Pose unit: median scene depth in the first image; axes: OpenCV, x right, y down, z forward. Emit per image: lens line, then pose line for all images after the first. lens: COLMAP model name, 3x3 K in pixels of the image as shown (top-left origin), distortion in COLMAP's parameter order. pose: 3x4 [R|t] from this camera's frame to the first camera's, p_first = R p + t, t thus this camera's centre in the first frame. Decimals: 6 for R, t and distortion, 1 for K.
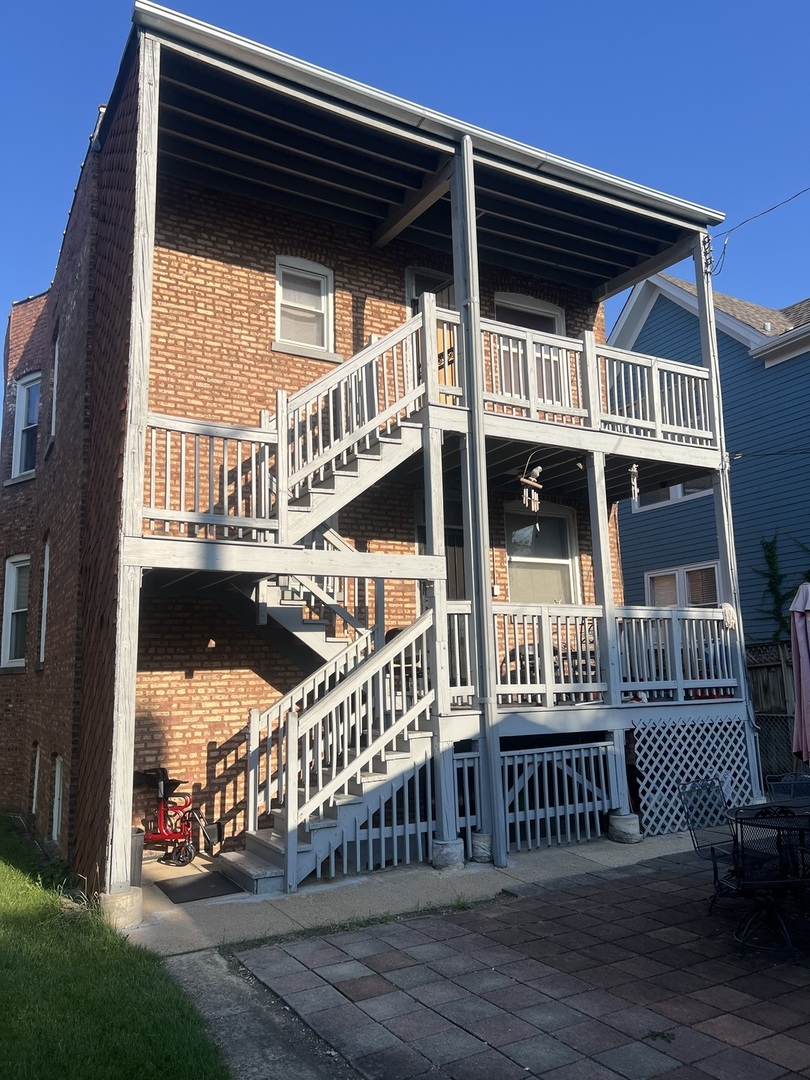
lens RADIAL K [[785.1, 0, 401.1], [0, 785.1, 542.9], [0, 0, 1]] dist [0.004660, -0.061071]
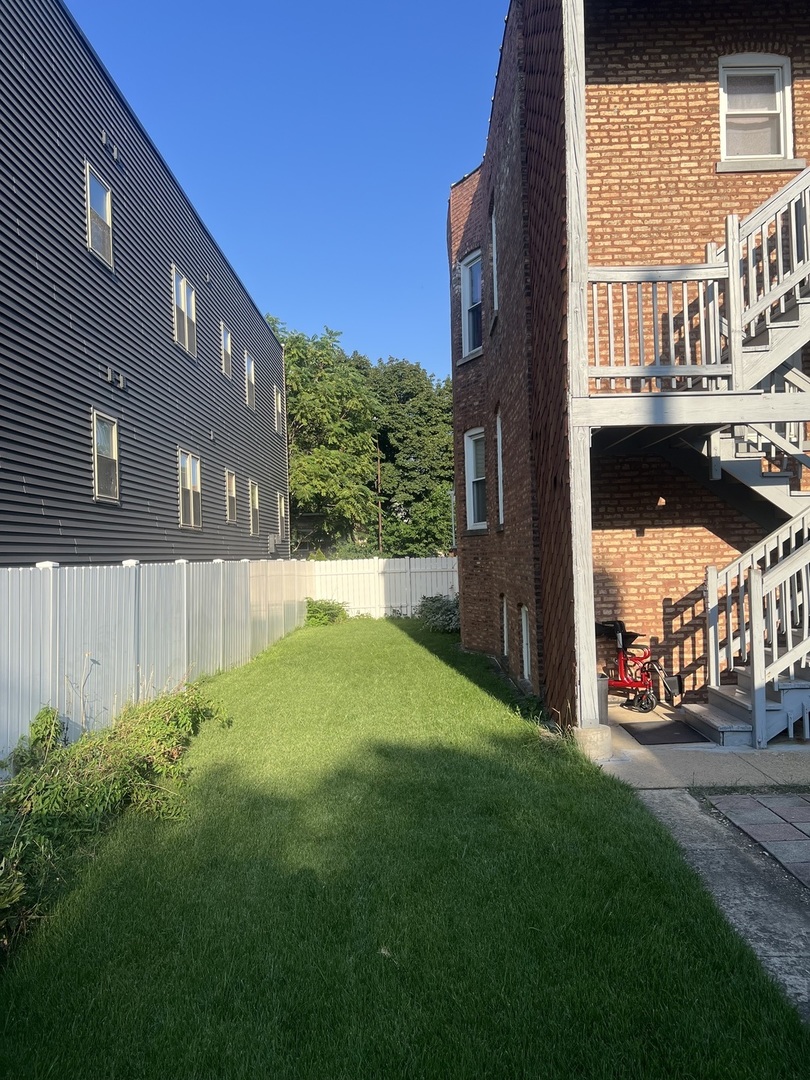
lens RADIAL K [[785.1, 0, 401.1], [0, 785.1, 542.9], [0, 0, 1]] dist [0.004660, -0.061071]
pose [[0.851751, -0.001322, -0.523945, -0.006342], [0.092890, 0.984537, 0.148523, 0.004413], [0.515646, -0.175174, 0.838703, -0.002229]]
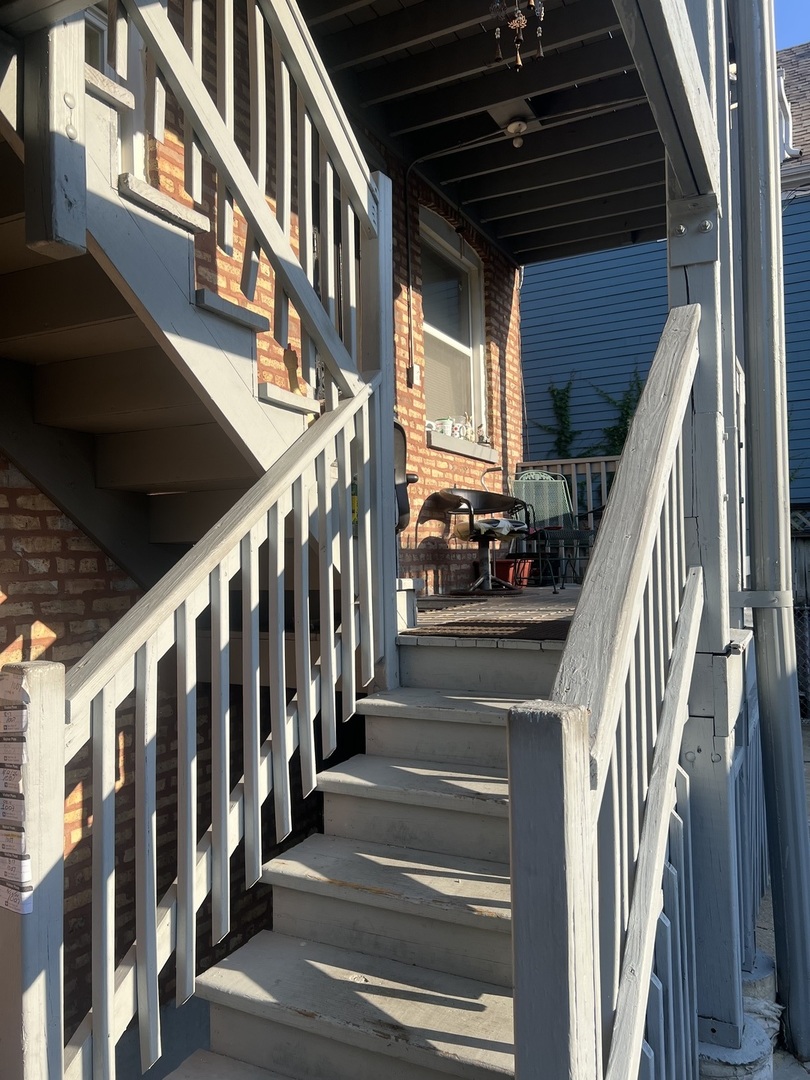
lens RADIAL K [[813.9, 0, 405.0], [0, 813.9, 540.0], [0, 0, 1]] dist [0.067644, -0.068872]
pose [[0.840797, 0.019952, 0.540983, -0.296281], [-0.097366, 0.988598, 0.114867, 0.197576], [-0.532523, -0.149253, 0.833152, 1.059788]]
